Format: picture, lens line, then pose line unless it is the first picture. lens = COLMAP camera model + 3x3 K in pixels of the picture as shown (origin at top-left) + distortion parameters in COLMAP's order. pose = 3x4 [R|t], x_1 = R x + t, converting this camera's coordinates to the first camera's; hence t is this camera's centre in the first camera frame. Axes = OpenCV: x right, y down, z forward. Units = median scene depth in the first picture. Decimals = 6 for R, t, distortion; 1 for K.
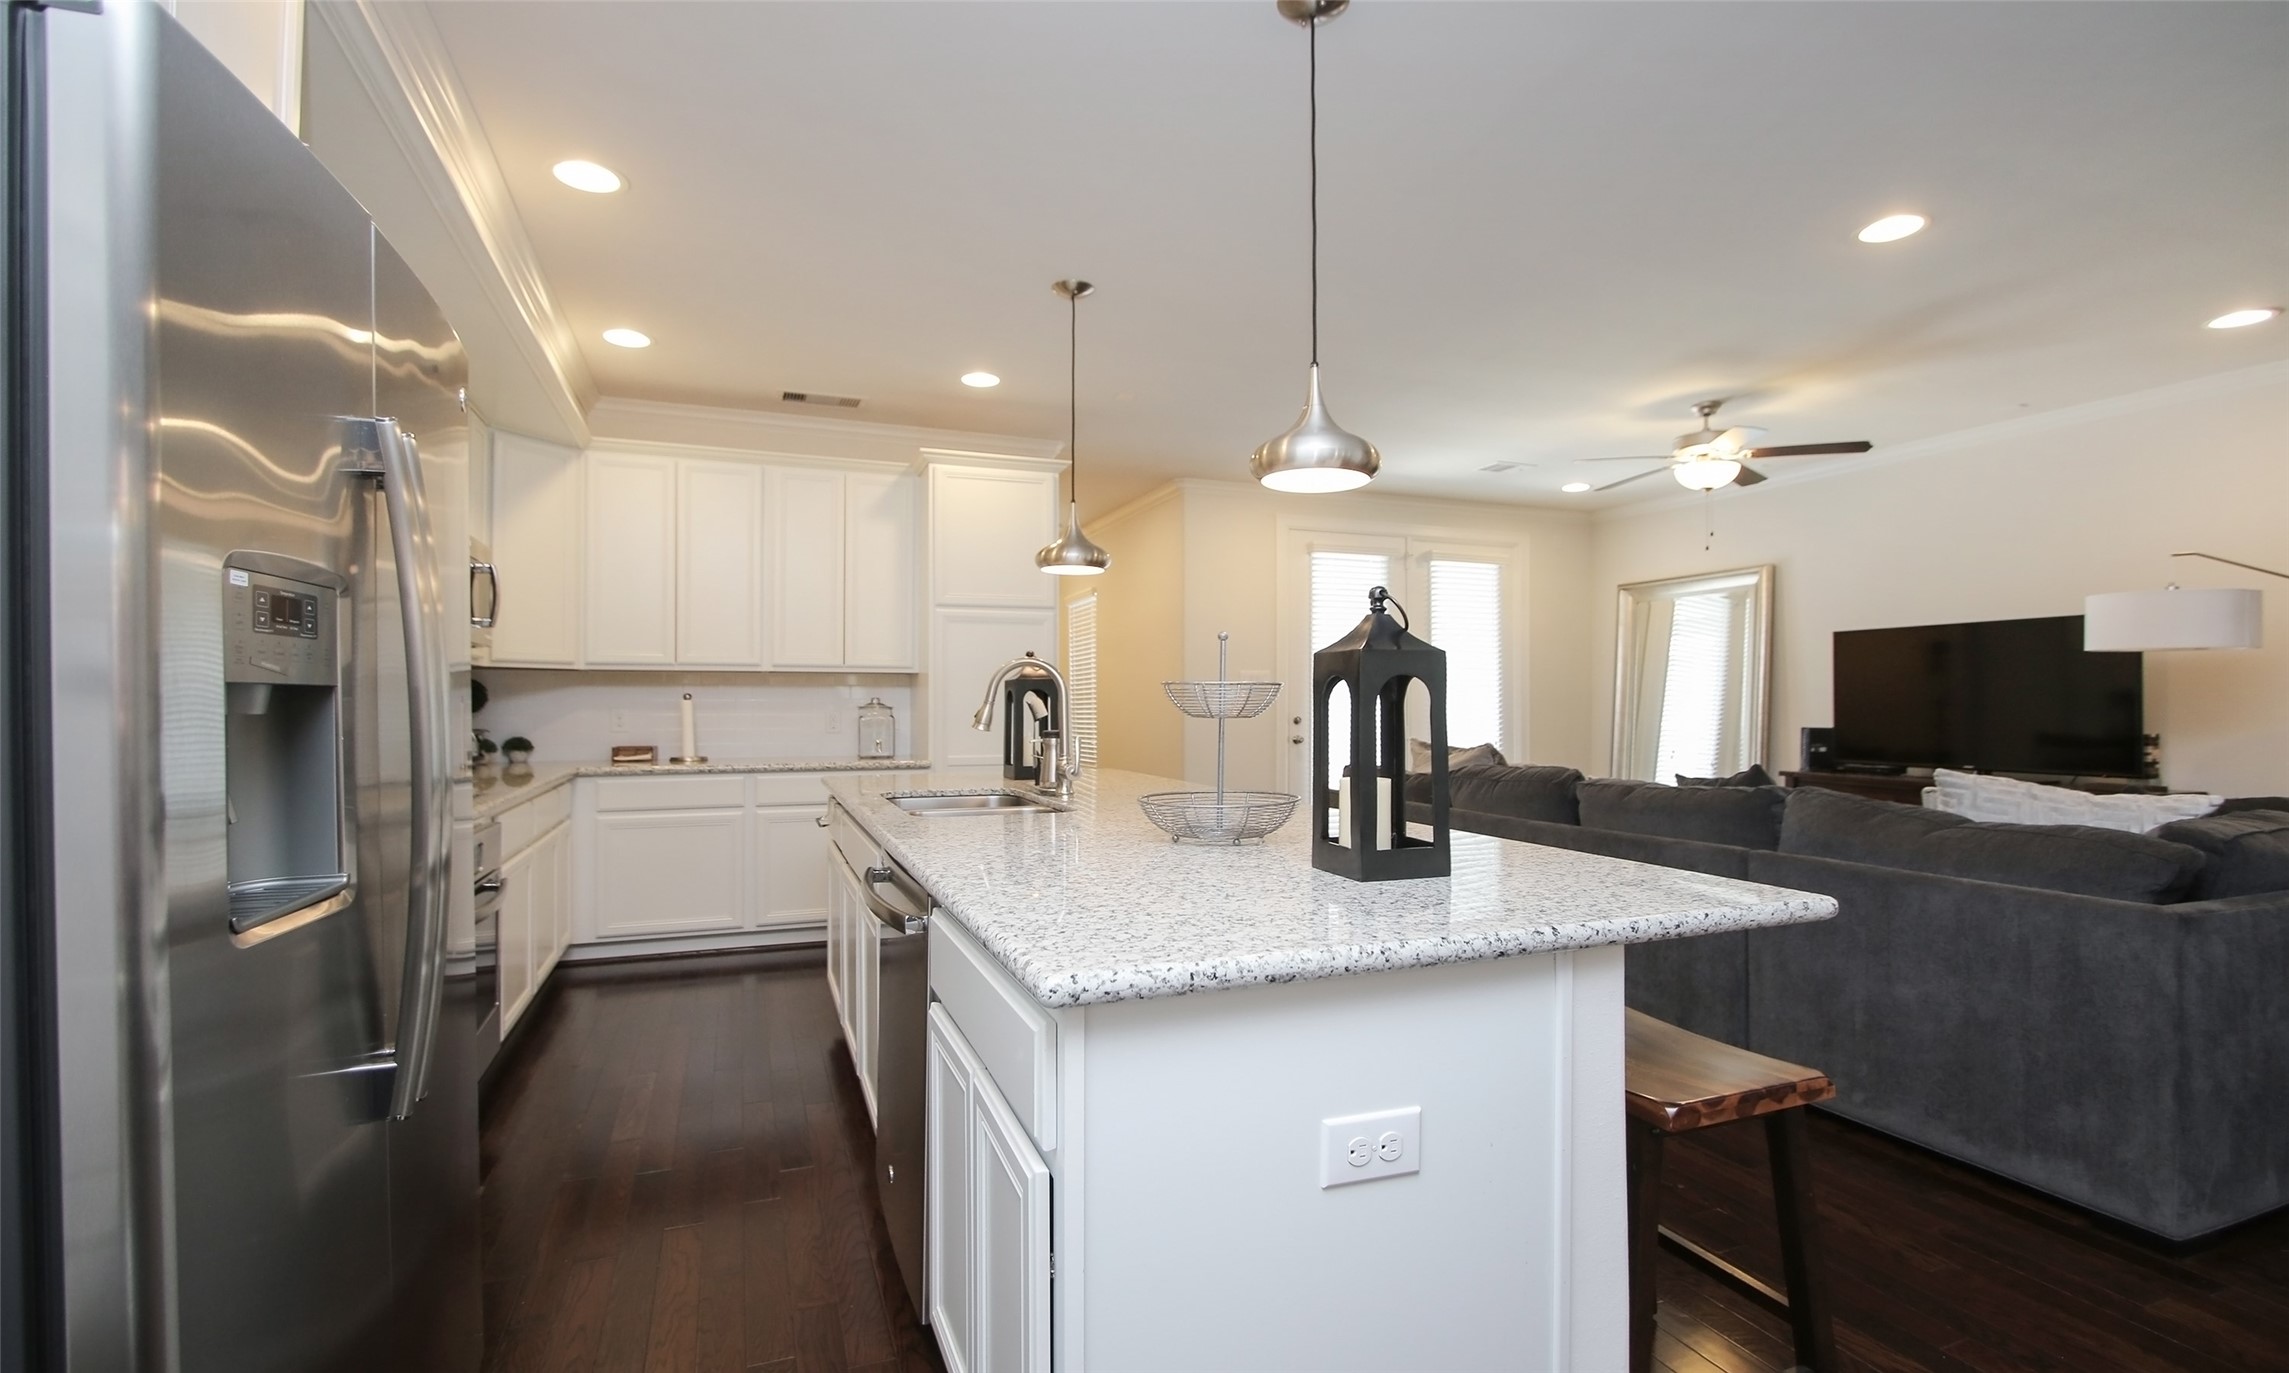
lens RADIAL K [[1054.7, 0, 1162.0], [0, 1054.7, 685.6], [0, 0, 1]] dist [-0.023967, 0.005062]
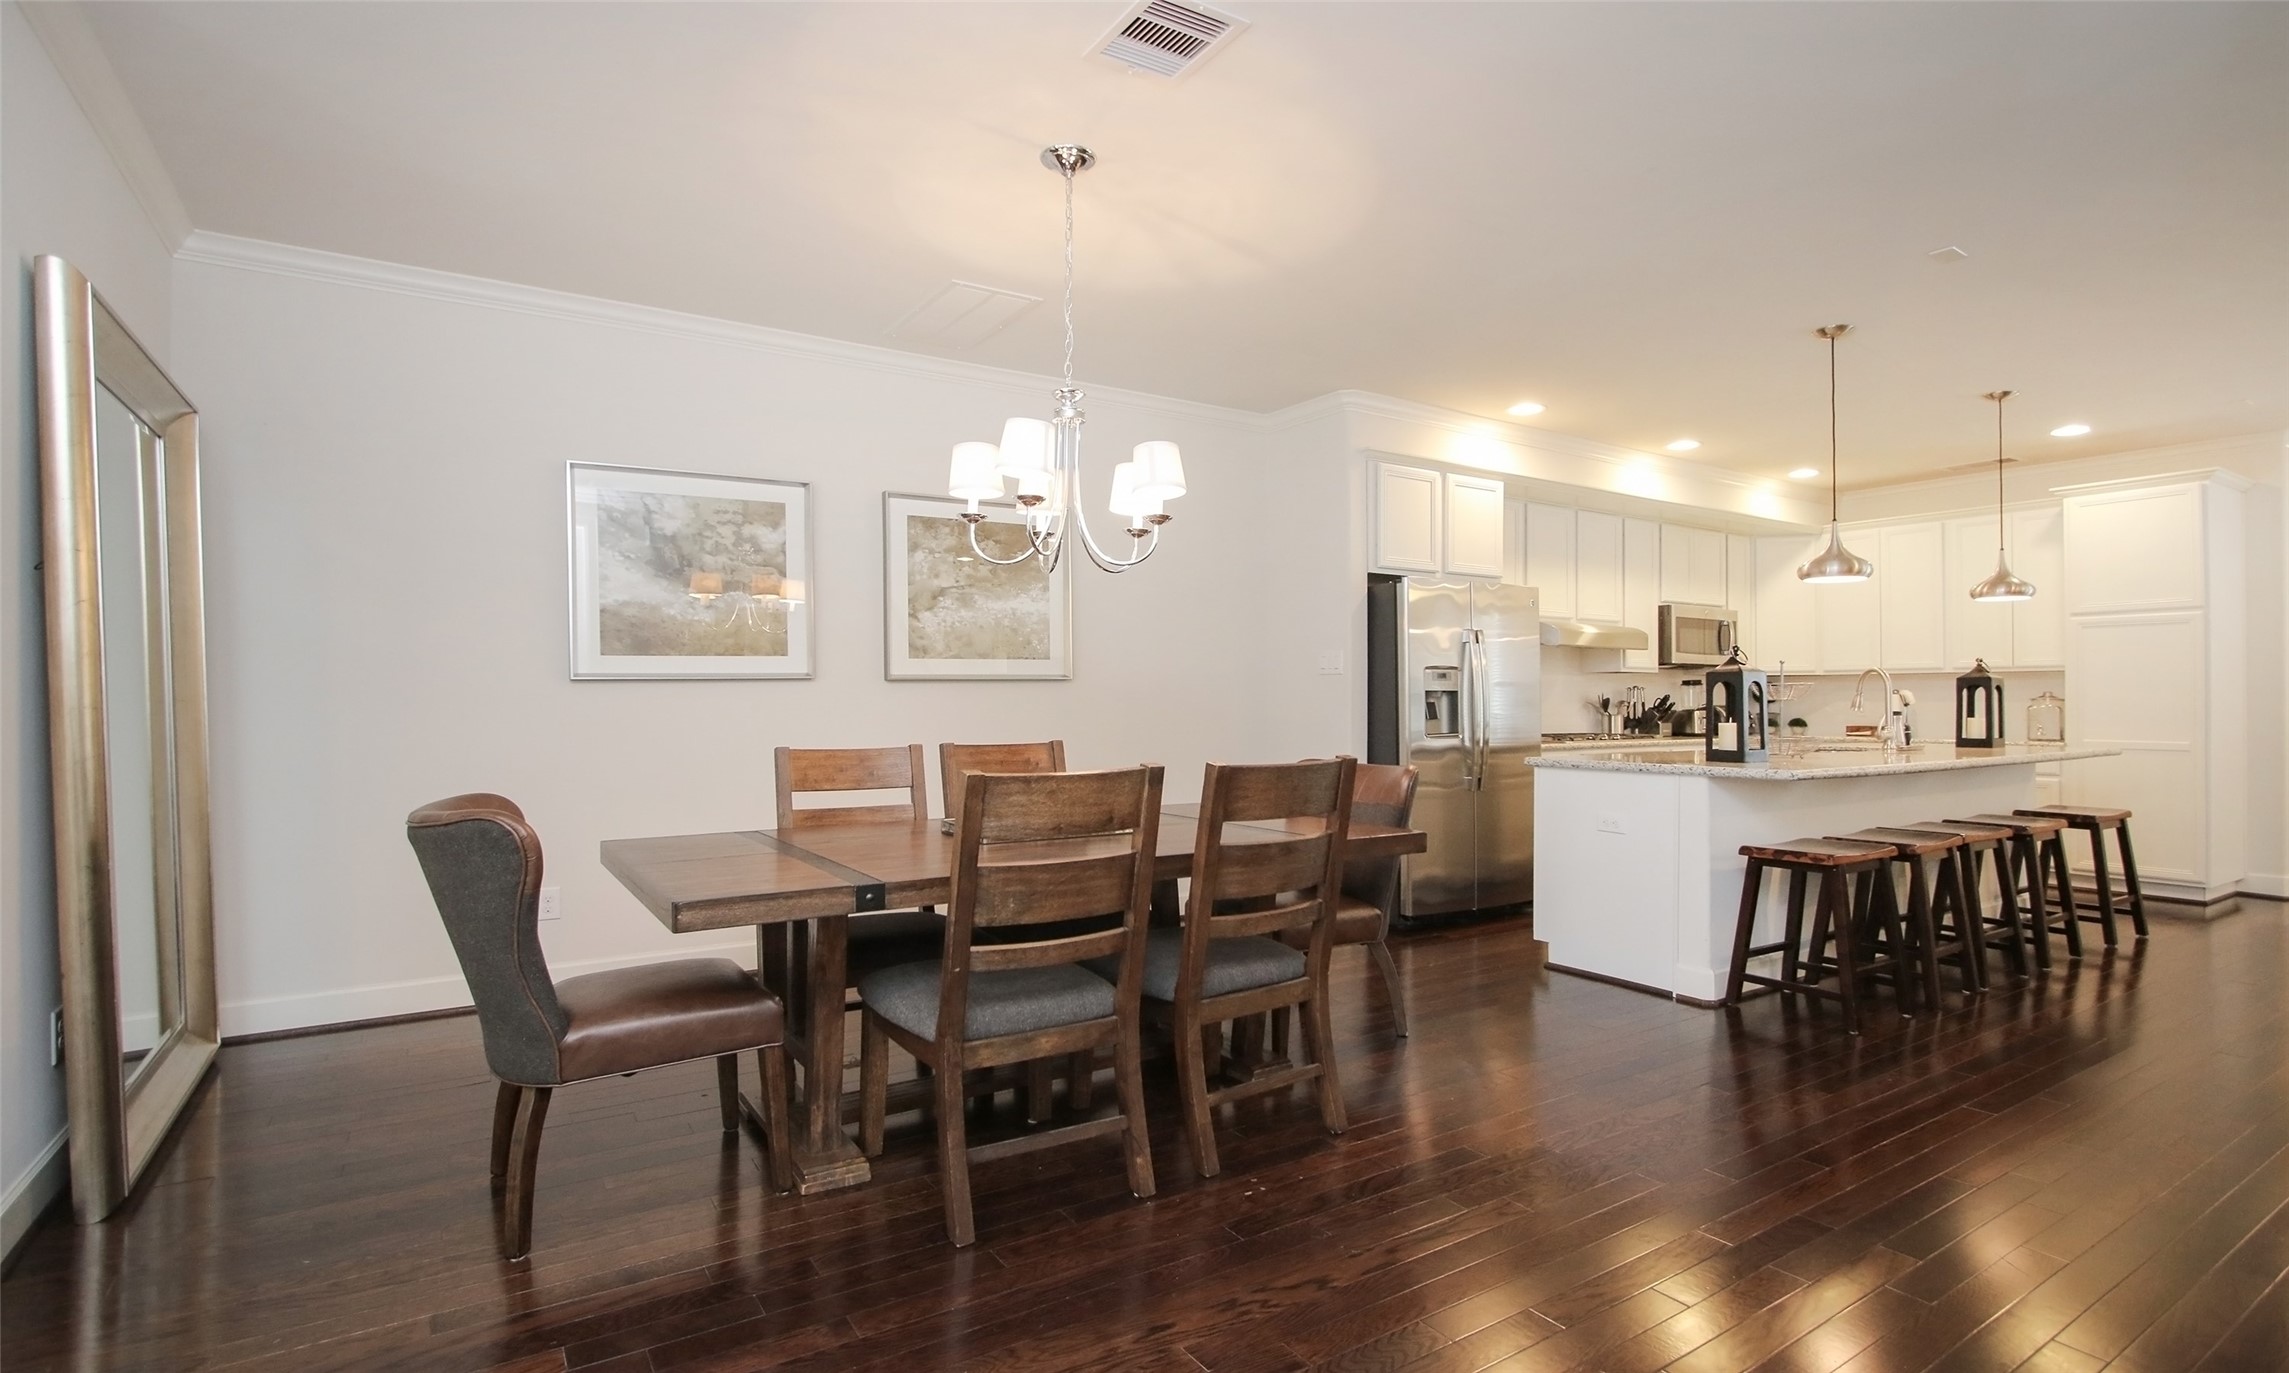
lens RADIAL K [[1118.7, 0, 1131.3], [0, 1118.7, 702.6], [0, 0, 1]] dist [-0.026670, 0.000137]
pose [[0.176903, 0.001424, -0.984227, 1.144347], [0.015690, 0.999868, 0.004267, 0.002903], [0.984103, -0.016197, 0.176857, -0.393600]]
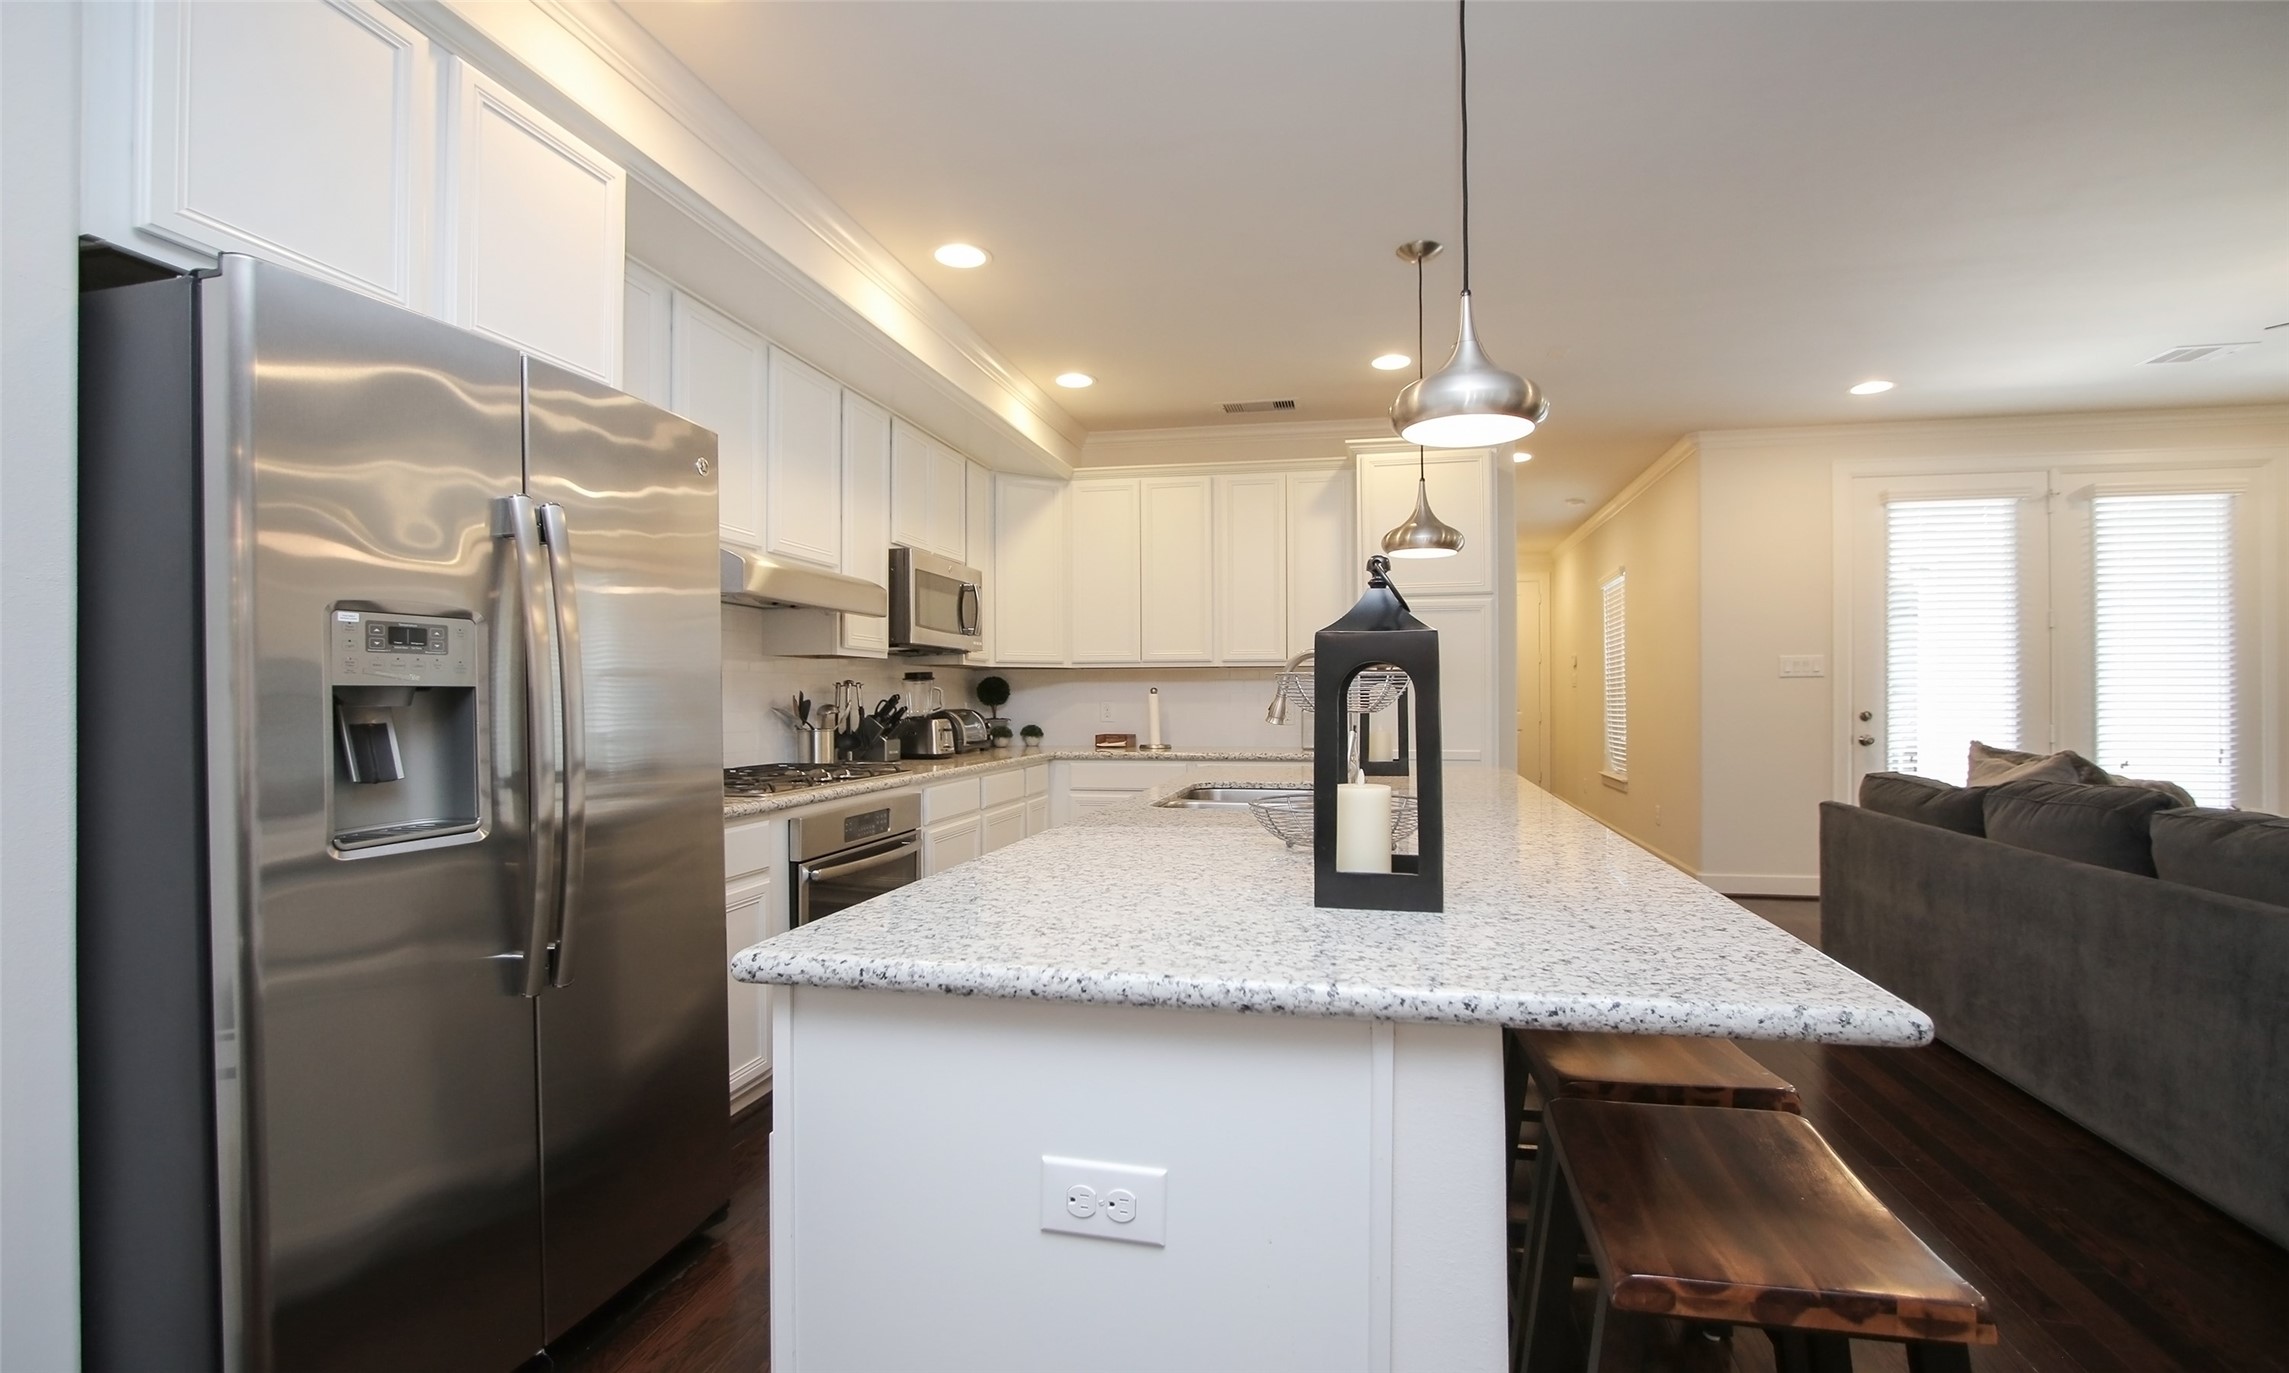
lens RADIAL K [[1054.7, 0, 1162.0], [0, 1054.7, 685.6], [0, 0, 1]] dist [-0.023967, 0.005062]
pose [[0.833360, -0.007279, -0.552683, 0.236655], [0.011325, 0.999928, 0.003906, 0.001239], [0.552615, -0.009514, 0.833382, 0.095787]]
